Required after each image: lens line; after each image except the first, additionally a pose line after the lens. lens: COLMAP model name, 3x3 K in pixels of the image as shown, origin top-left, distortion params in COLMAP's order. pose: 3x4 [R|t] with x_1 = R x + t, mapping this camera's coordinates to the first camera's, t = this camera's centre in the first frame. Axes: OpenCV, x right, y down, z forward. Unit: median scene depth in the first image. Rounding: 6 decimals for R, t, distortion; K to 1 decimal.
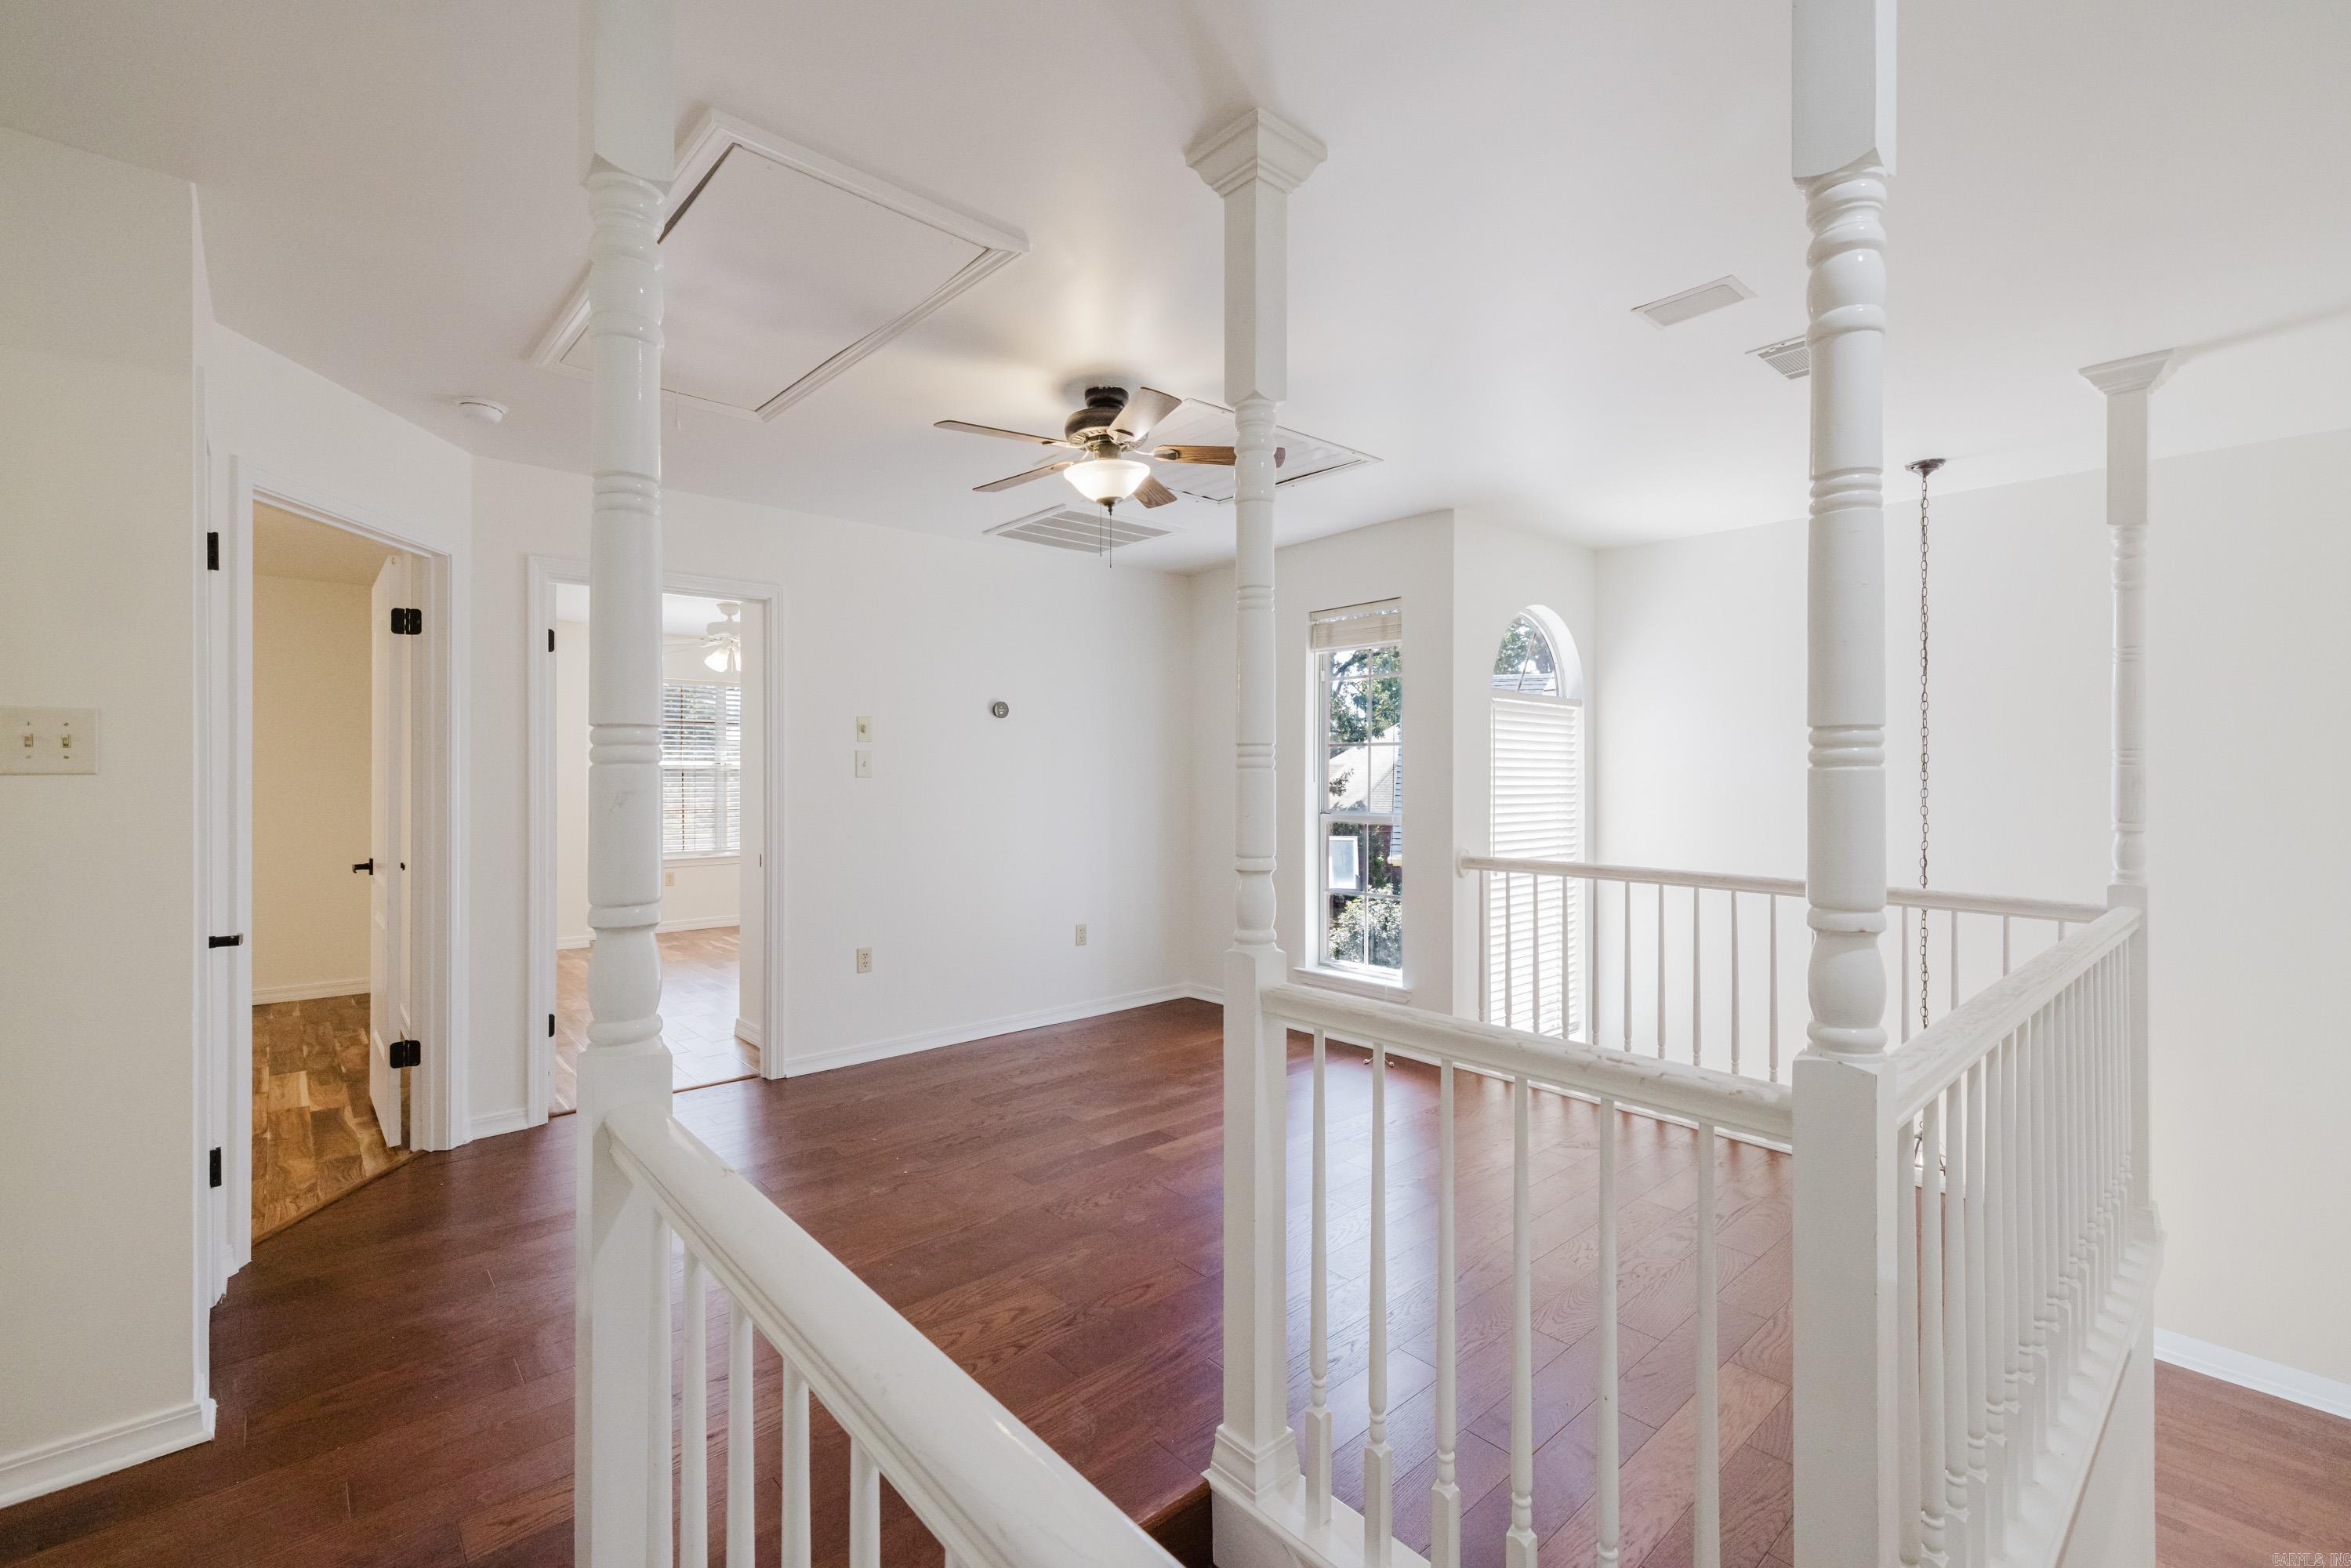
lens RADIAL K [[1017.2, 0, 1173.4], [0, 1017.2, 778.1], [0, 0, 1]] dist [0.002682, 0.000260]
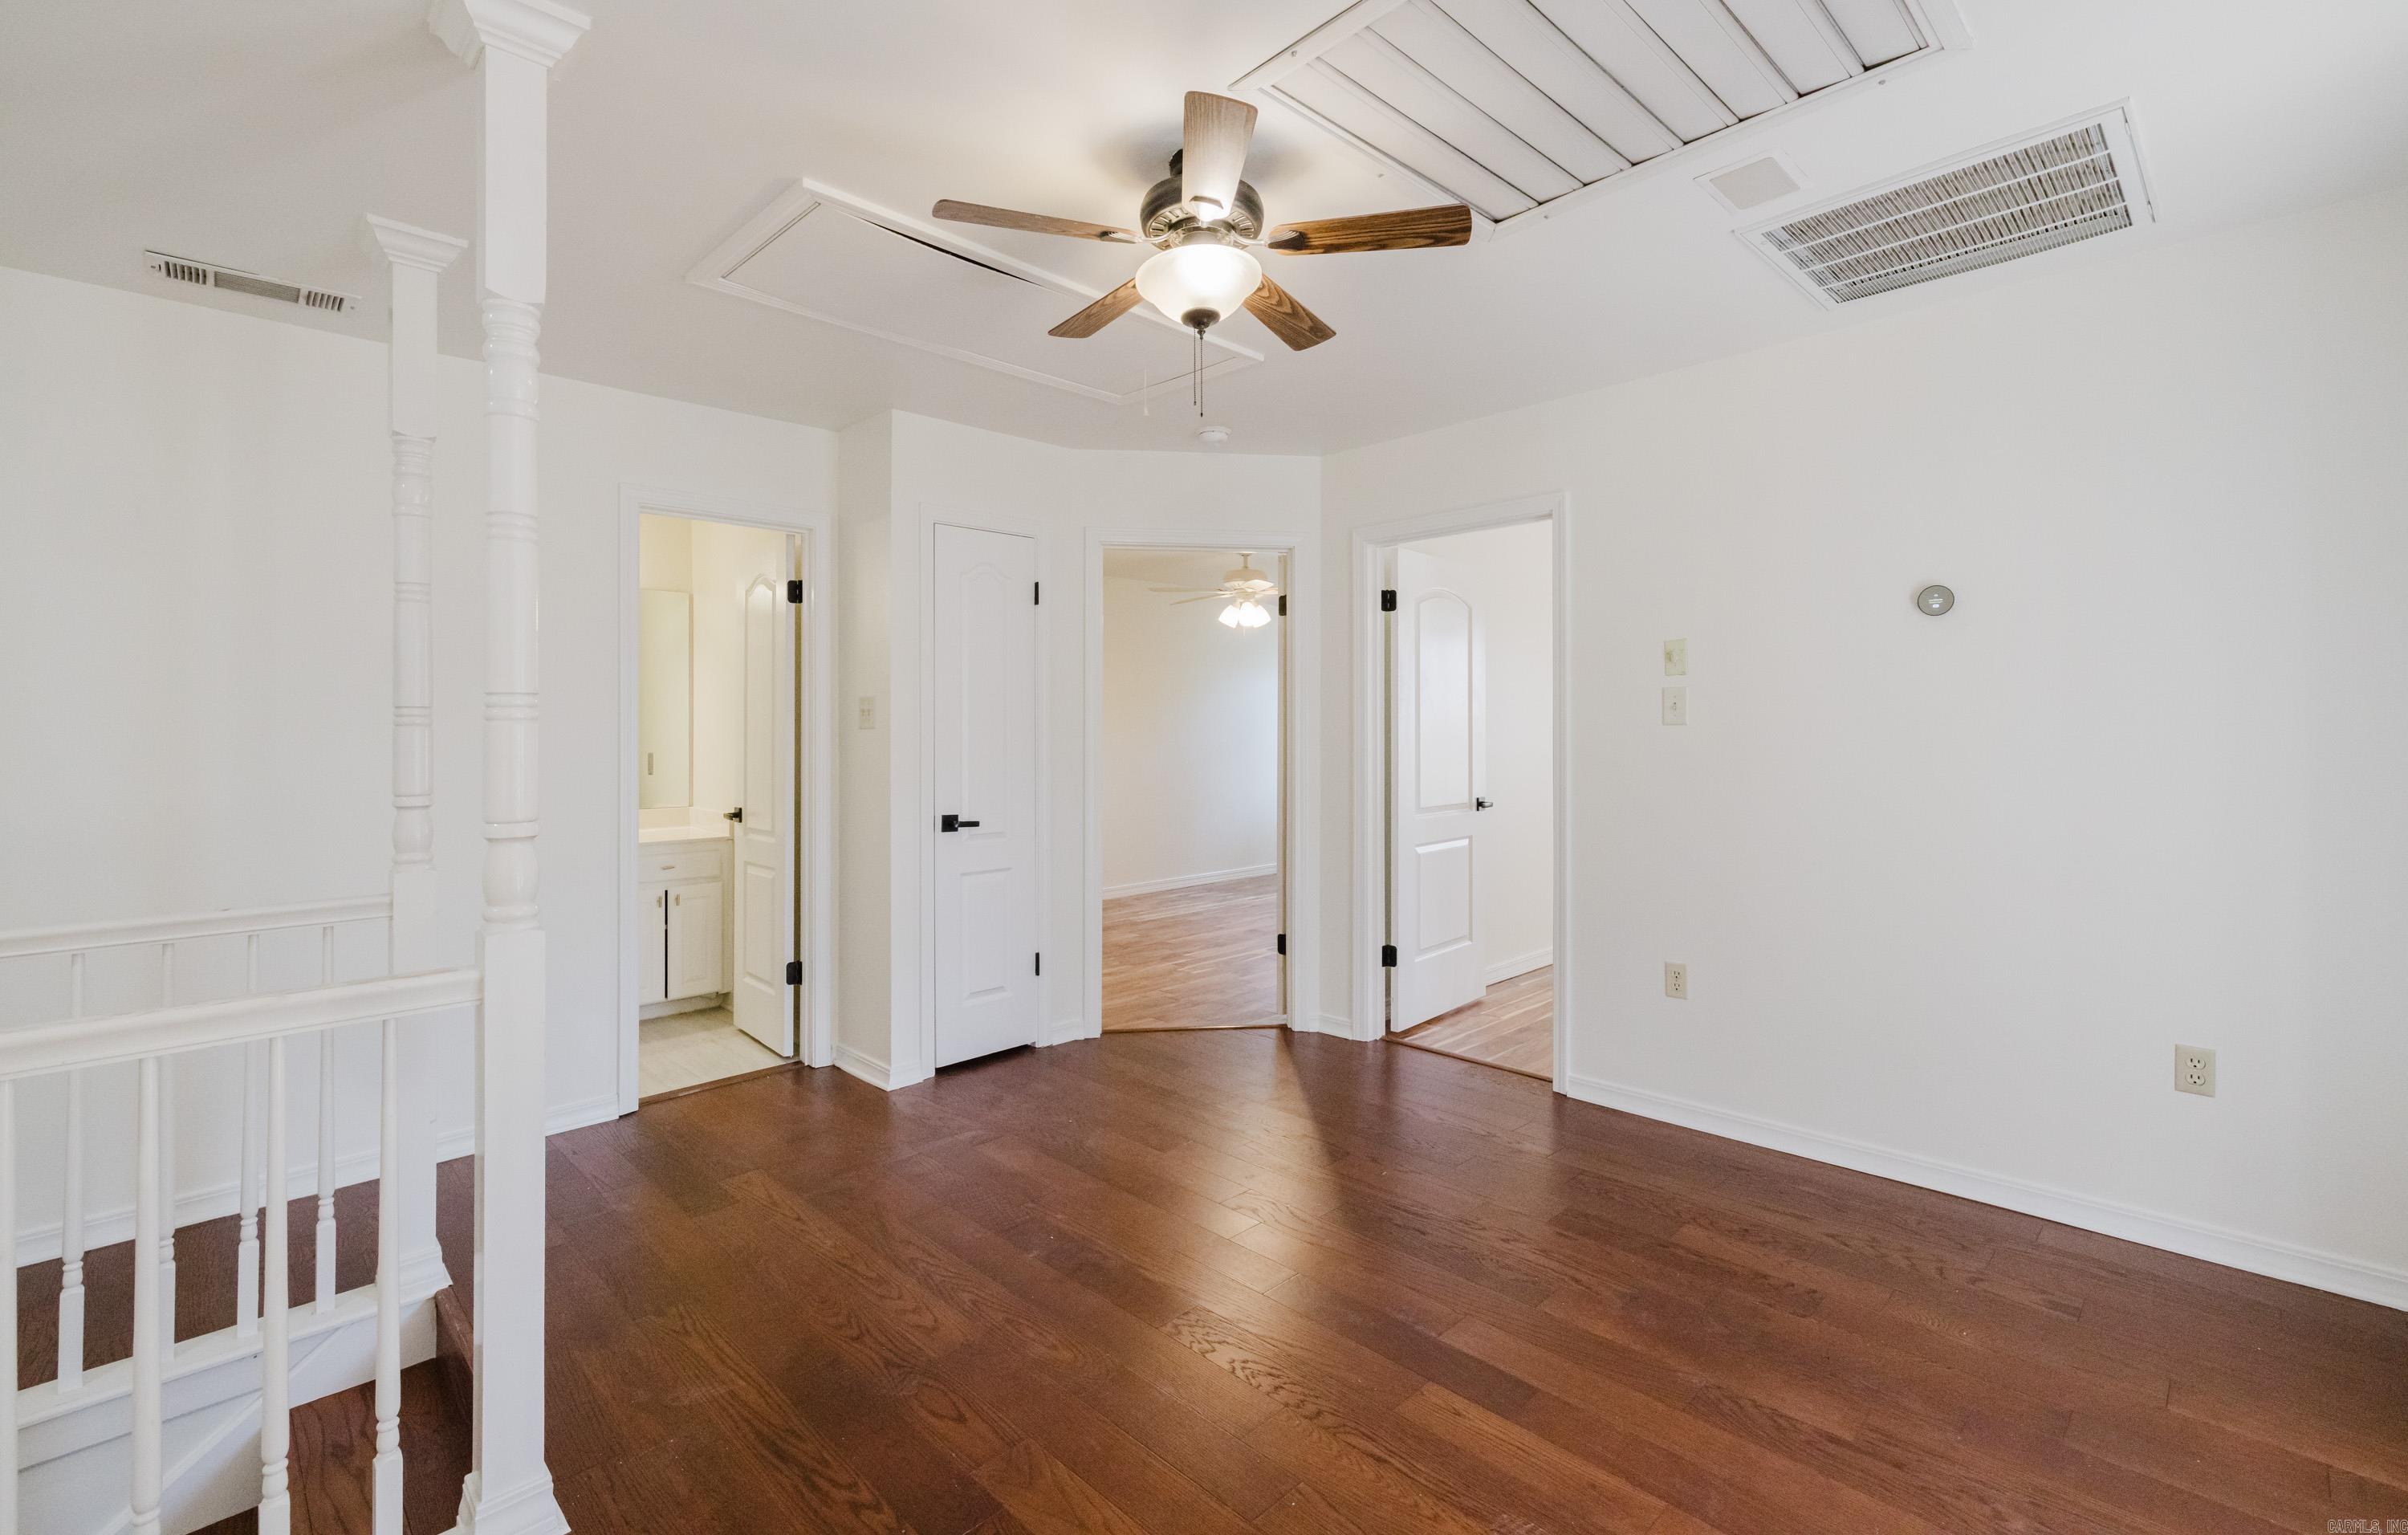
lens RADIAL K [[1046.2, 0, 1214.5], [0, 1046.2, 737.8], [0, 0, 1]] dist [0.002136, 0.000171]
pose [[0.051024, 0.012989, -0.998613, 0.476554], [0.005047, 0.999899, 0.013263, -0.003501], [0.998685, -0.005716, 0.050954, 0.740034]]
